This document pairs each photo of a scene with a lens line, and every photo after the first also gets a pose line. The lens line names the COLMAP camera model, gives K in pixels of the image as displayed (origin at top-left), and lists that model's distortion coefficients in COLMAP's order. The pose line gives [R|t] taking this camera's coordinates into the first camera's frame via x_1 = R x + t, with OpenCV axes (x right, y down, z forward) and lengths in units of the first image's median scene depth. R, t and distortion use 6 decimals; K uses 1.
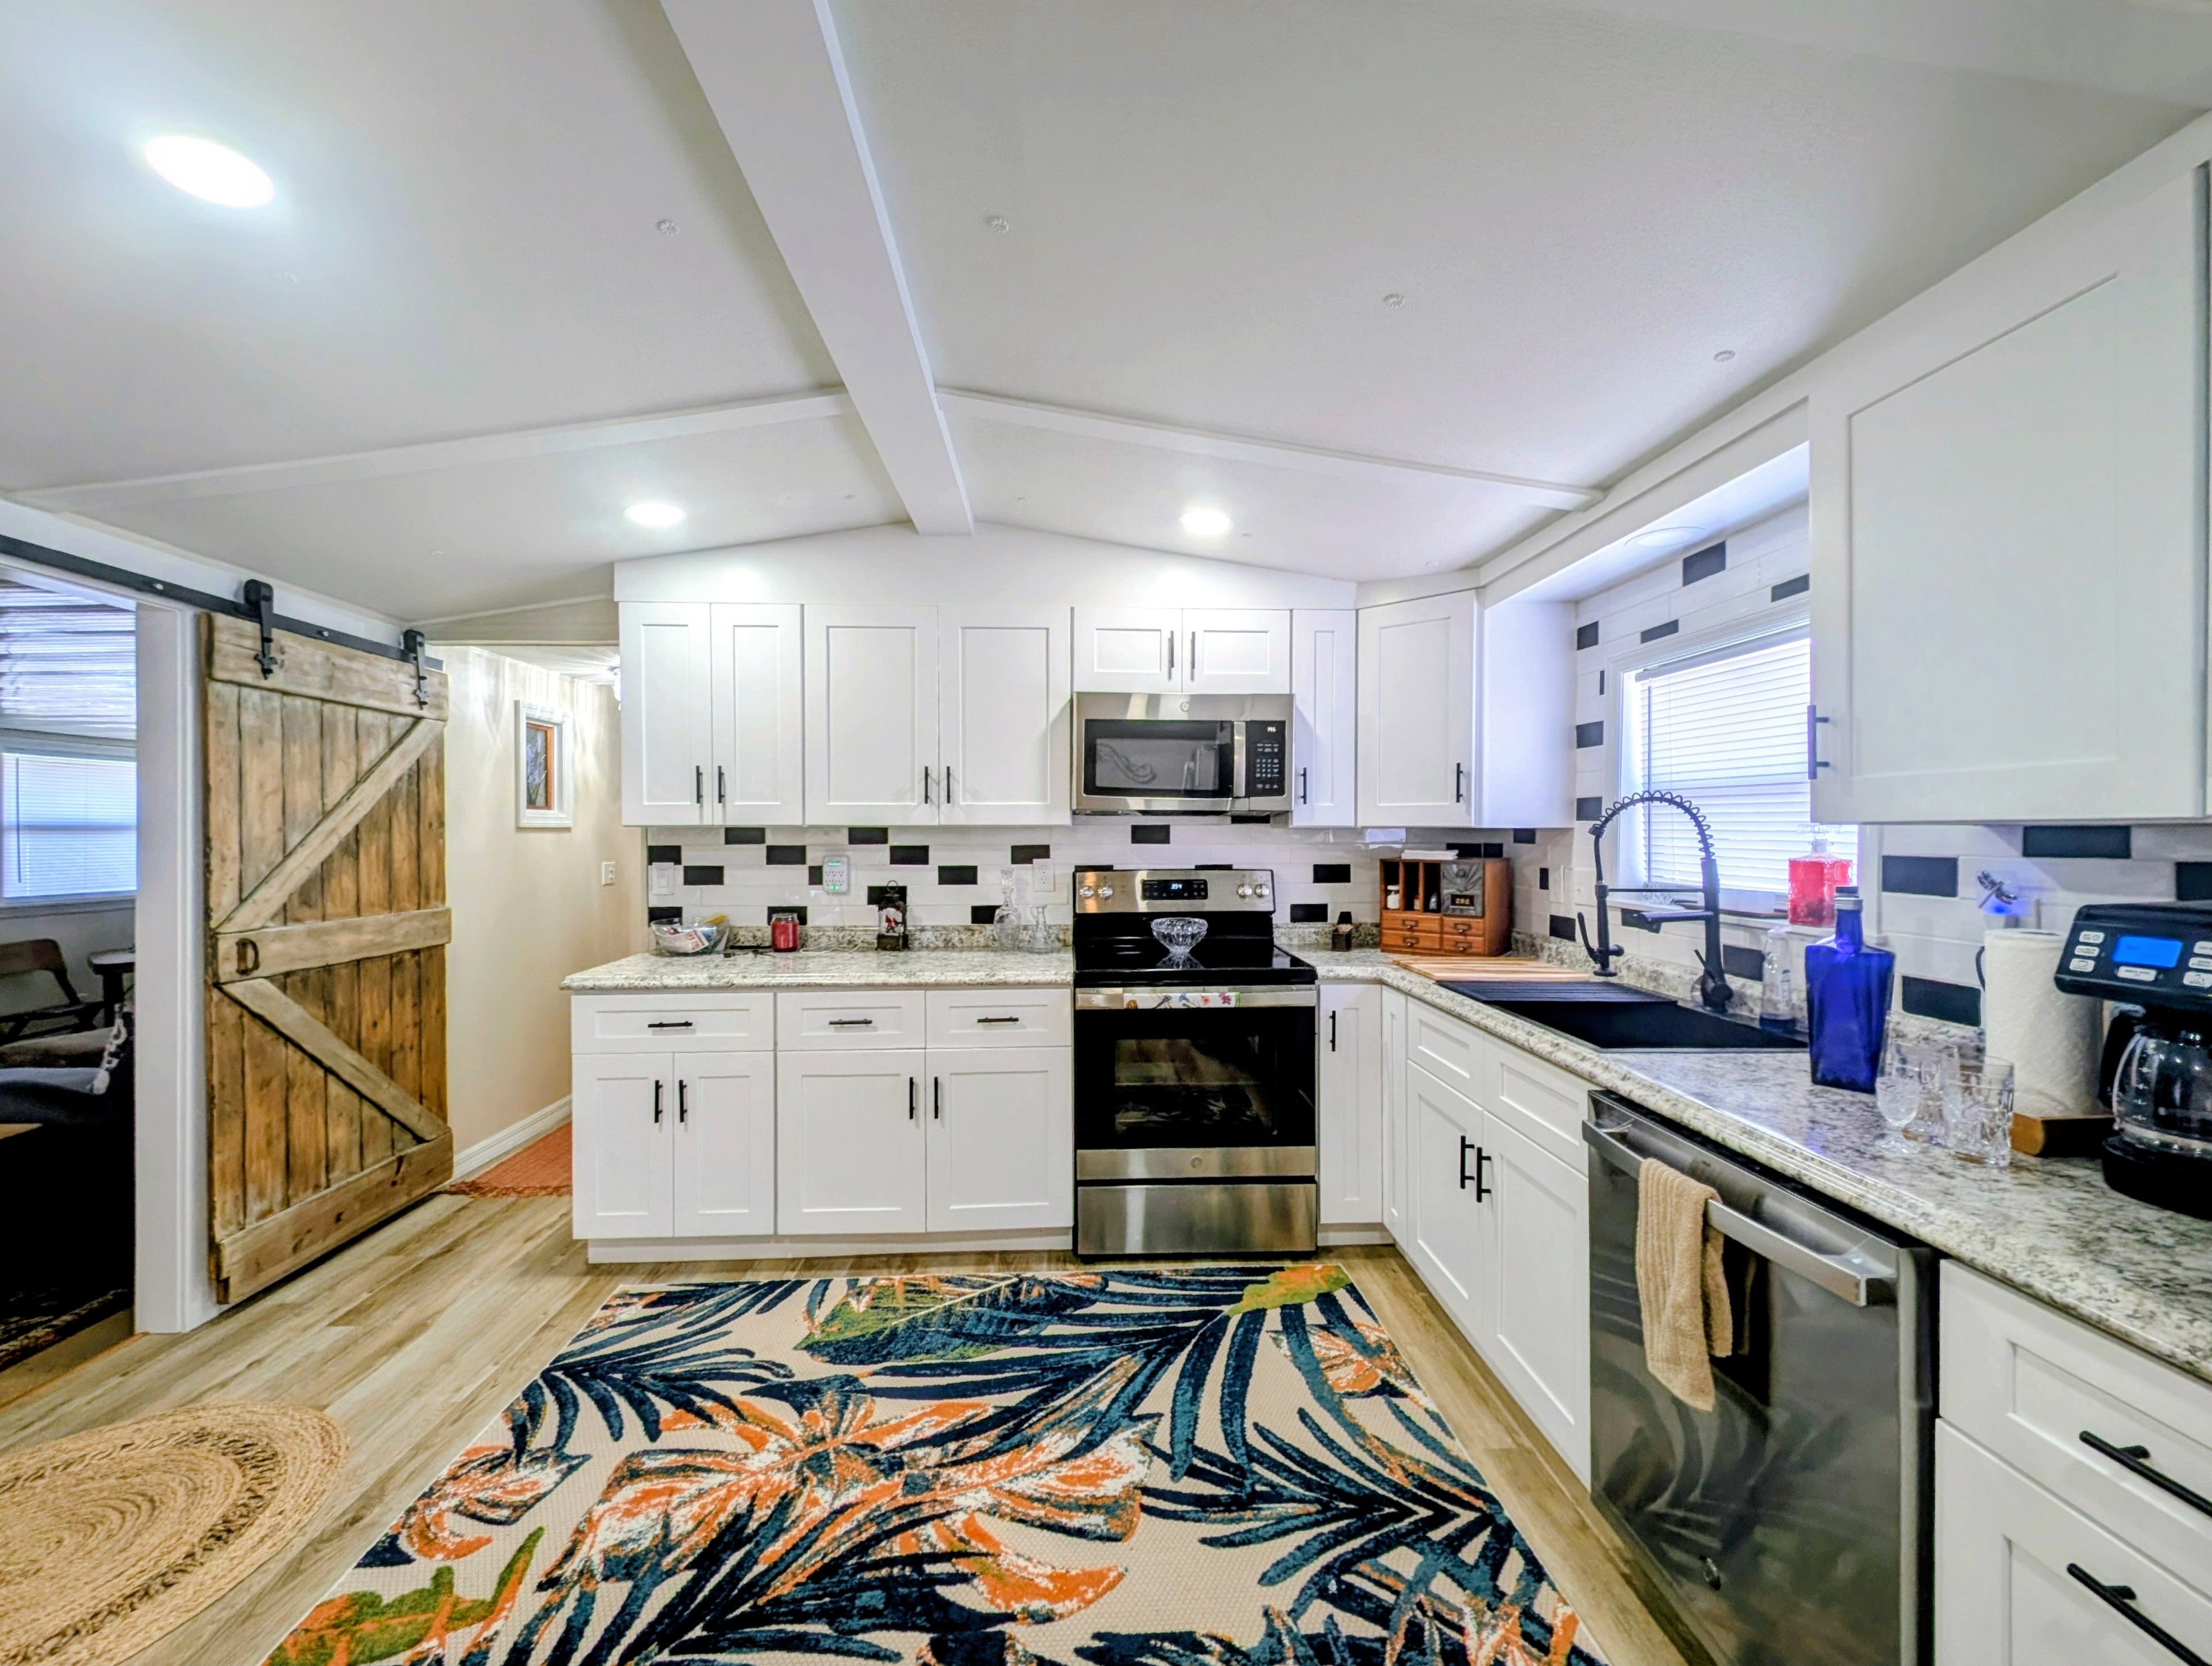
lens RADIAL K [[873.4, 0, 1090.8], [0, 873.4, 839.7], [0, 0, 1]] dist [0.009127, -0.002005]
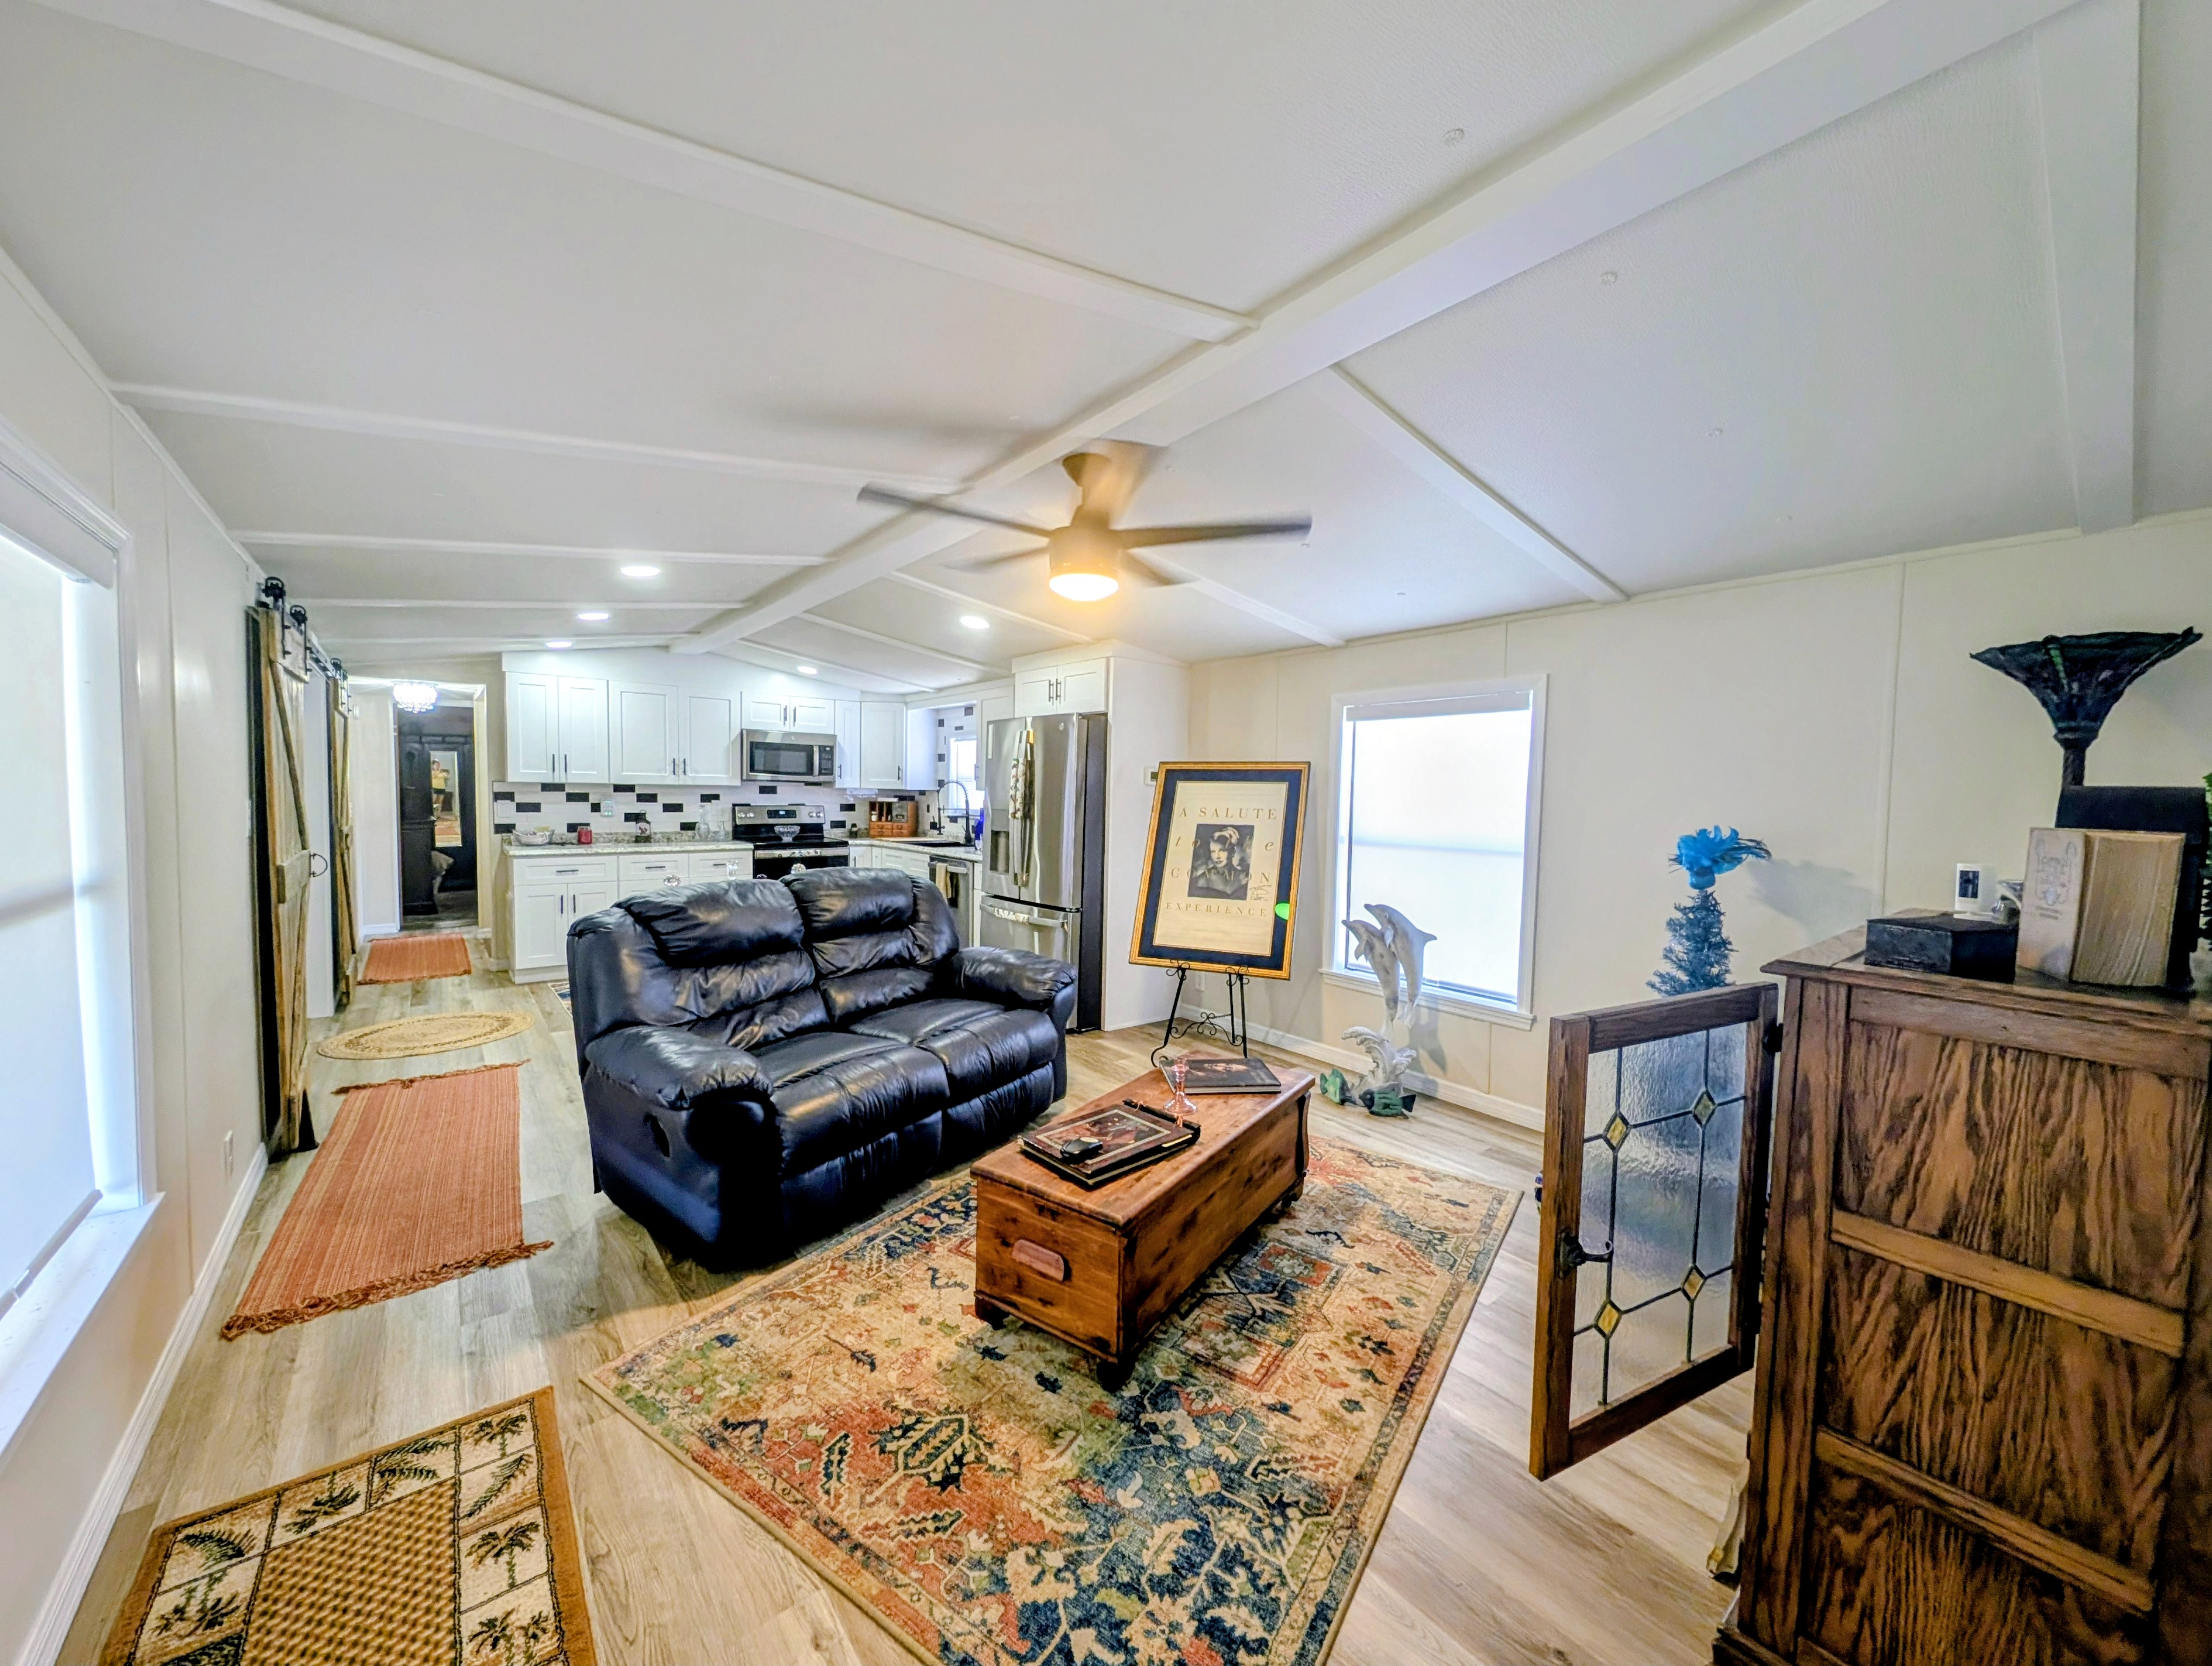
lens RADIAL K [[873.4, 0, 1120.4], [0, 873.4, 831.1], [0, 0, 1]] dist [0.009127, -0.002005]
pose [[0.807173, -0.011506, 0.590203, -0.737711], [-0.010306, 0.999383, 0.033577, 0.020908], [-0.590225, -0.033185, 0.806556, -1.887813]]
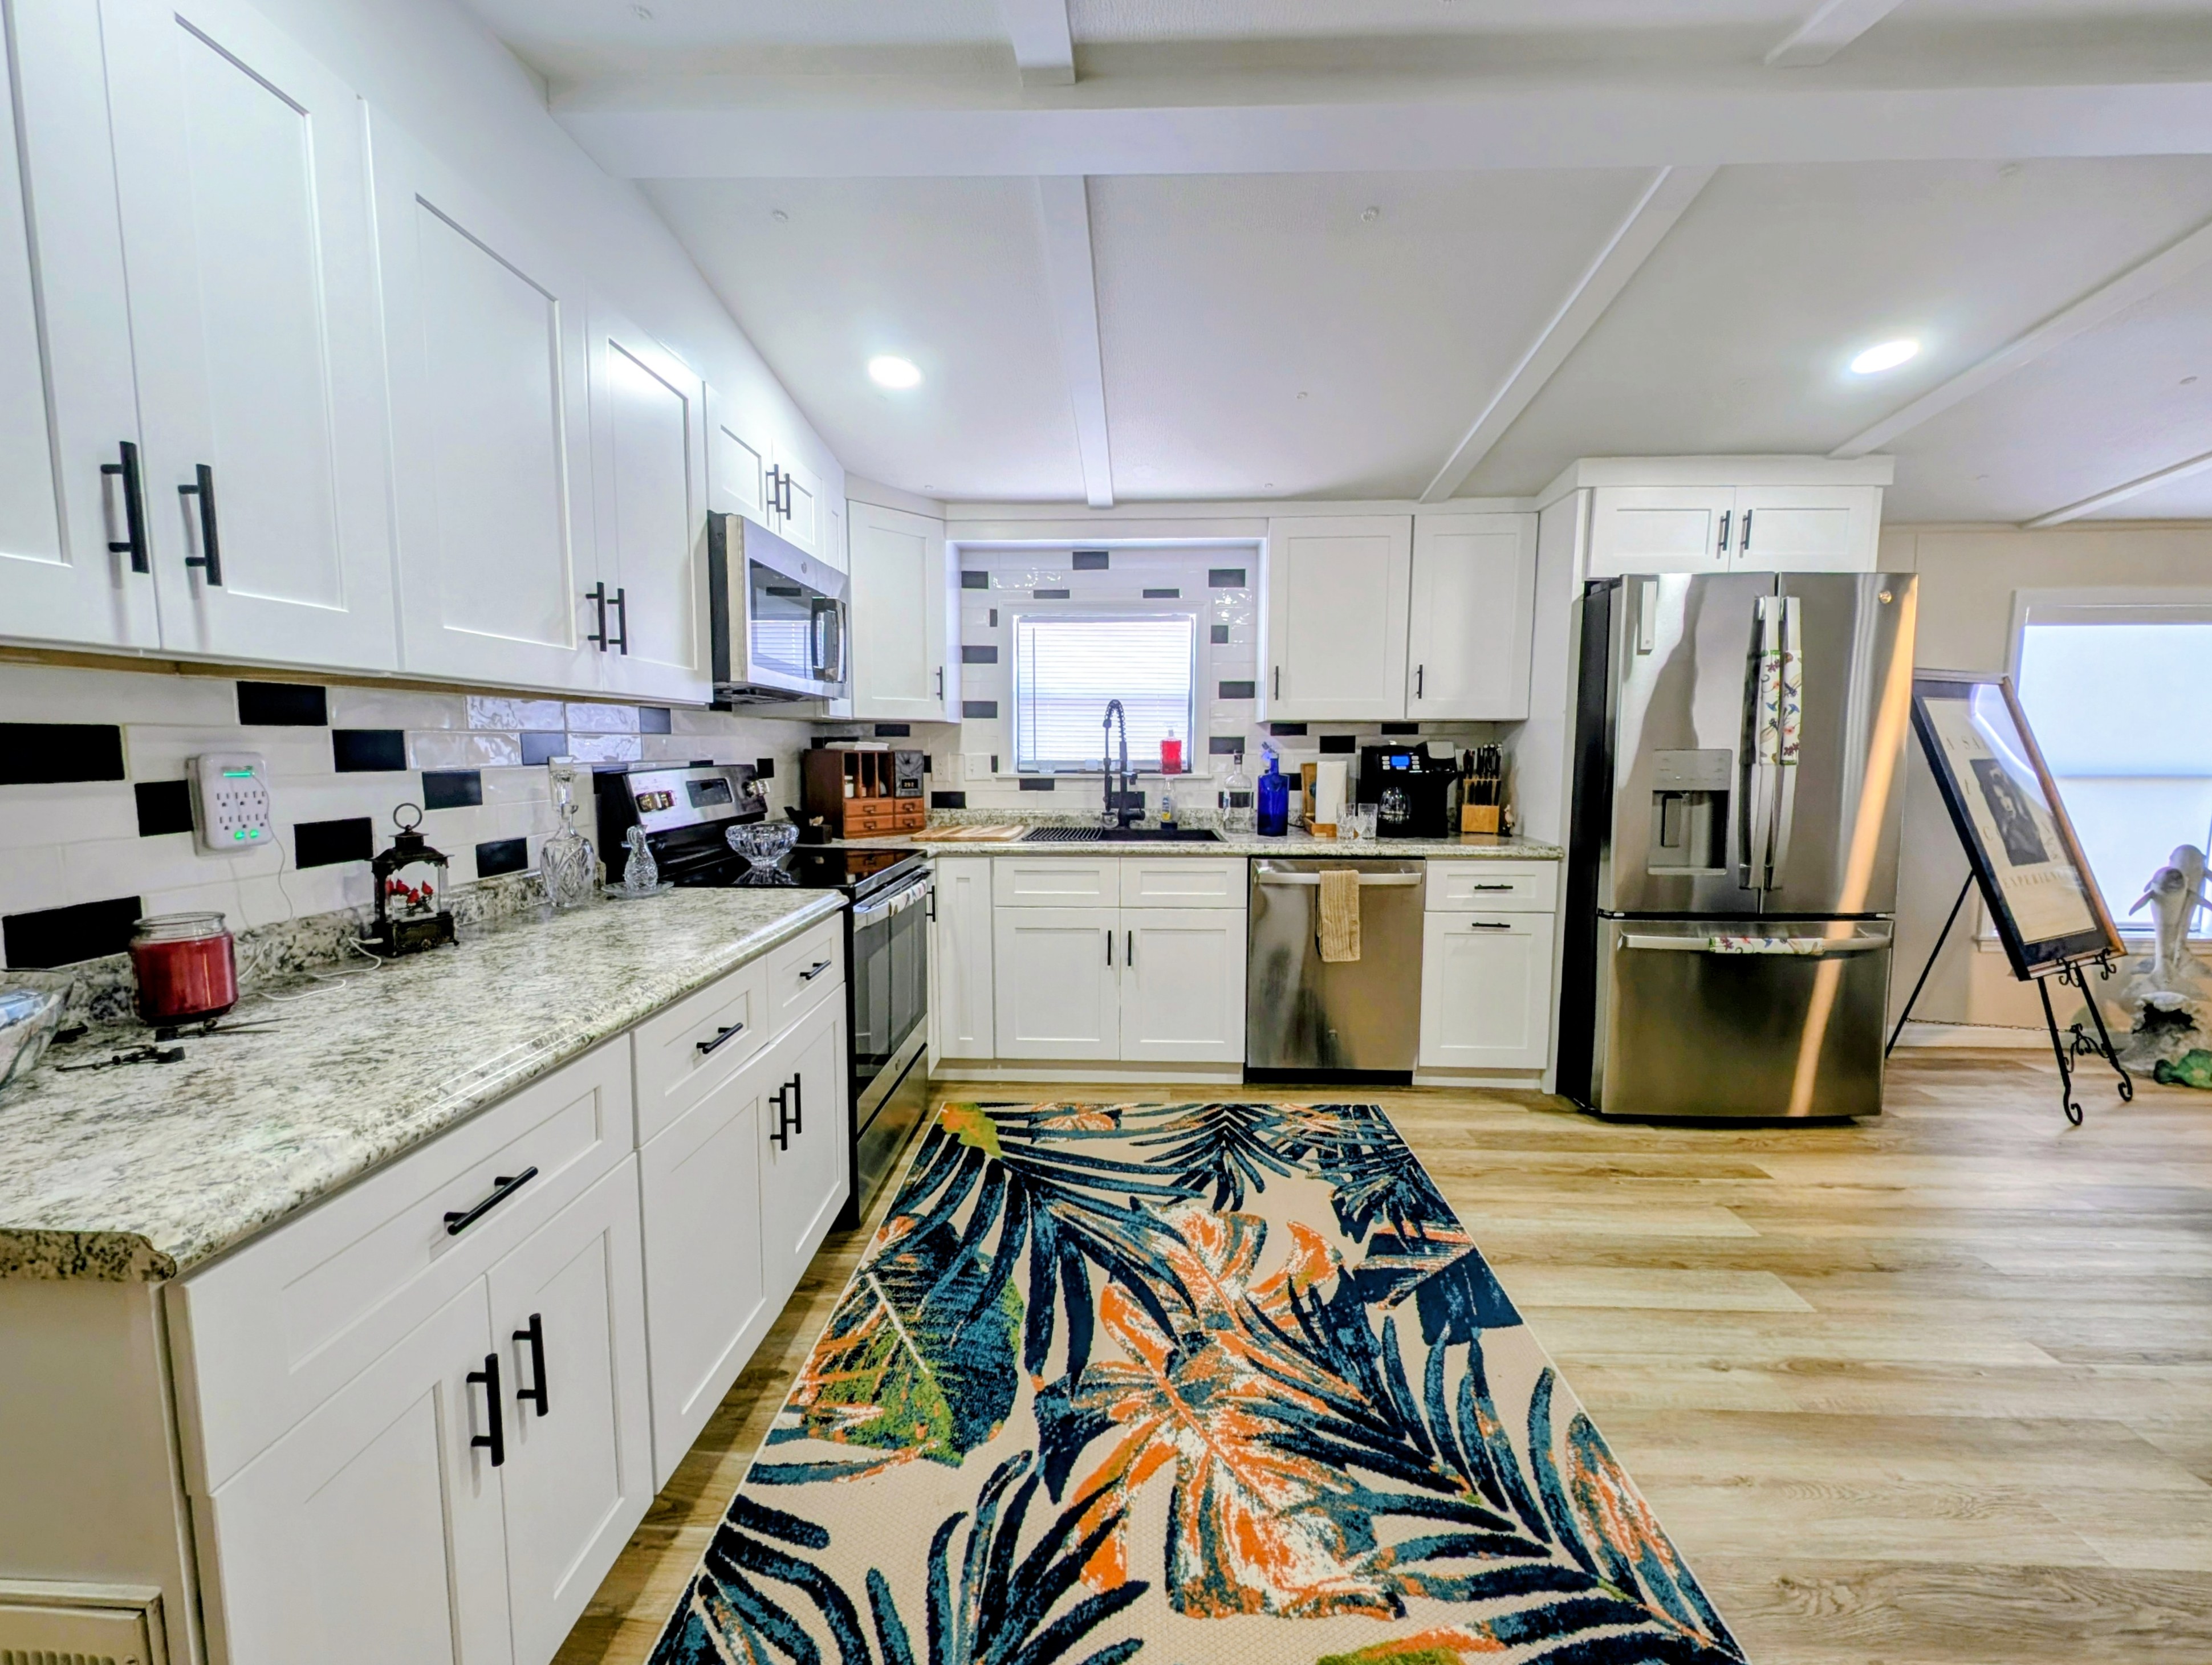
lens RADIAL K [[873.2, 0, 1111.2], [0, 873.2, 841.2], [0, 0, 1]] dist [0.009127, -0.002005]
pose [[0.073896, -0.109032, 0.991288, -0.907143], [0.012484, 0.994029, 0.108402, 0.027067], [-0.997188, 0.004365, 0.074816, 0.792651]]
